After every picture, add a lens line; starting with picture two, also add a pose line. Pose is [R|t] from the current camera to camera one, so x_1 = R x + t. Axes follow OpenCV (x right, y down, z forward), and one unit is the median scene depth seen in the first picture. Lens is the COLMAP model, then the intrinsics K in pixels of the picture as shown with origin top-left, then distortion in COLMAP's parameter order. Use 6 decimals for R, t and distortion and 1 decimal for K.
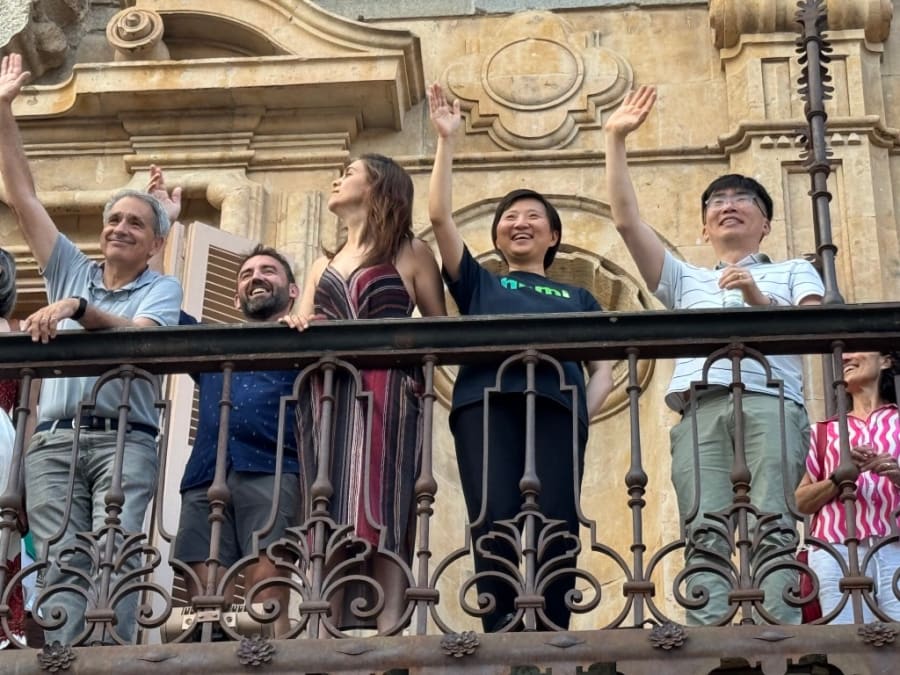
lens RADIAL K [[3085.6, 0, 442.1], [0, 3085.6, 333.5], [0, 0, 1]] dist [0.154765, 0.000000]
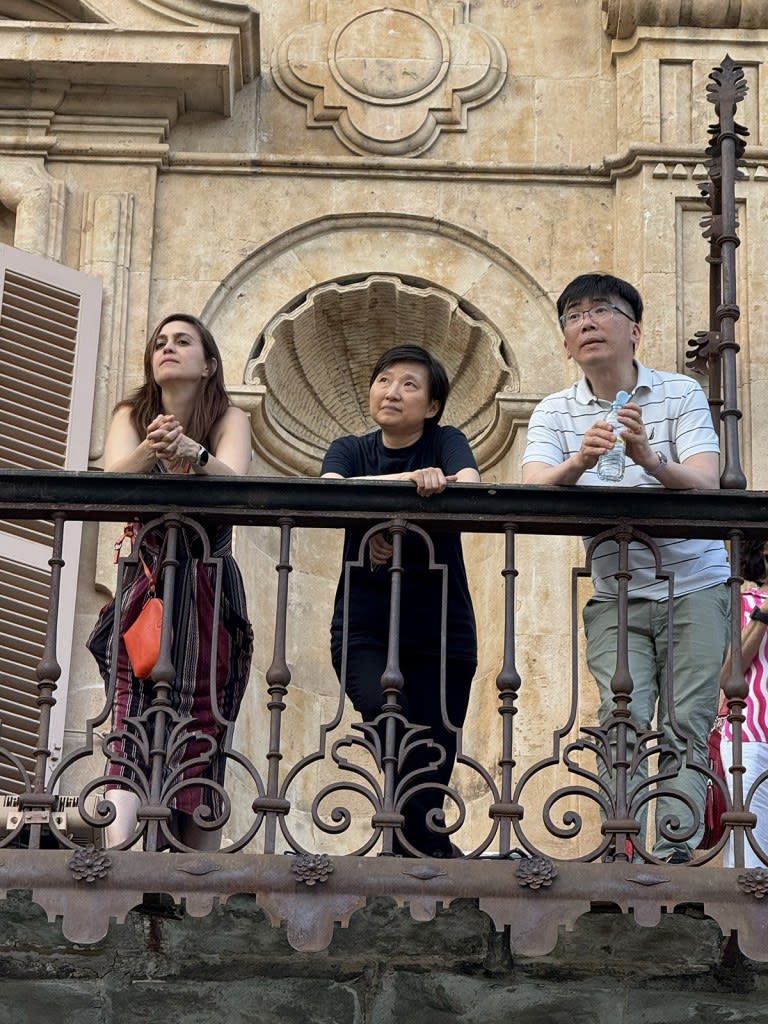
lens RADIAL K [[4371.8, 0, 384.4], [0, 4371.8, 511.7], [0, 0, 1]] dist [0.292951, 0.000000]
pose [[0.996141, 0.050346, 0.071895, -0.053634], [-0.061607, 0.984505, 0.164181, -0.164385], [-0.062515, -0.167976, 0.983807, -0.204538]]
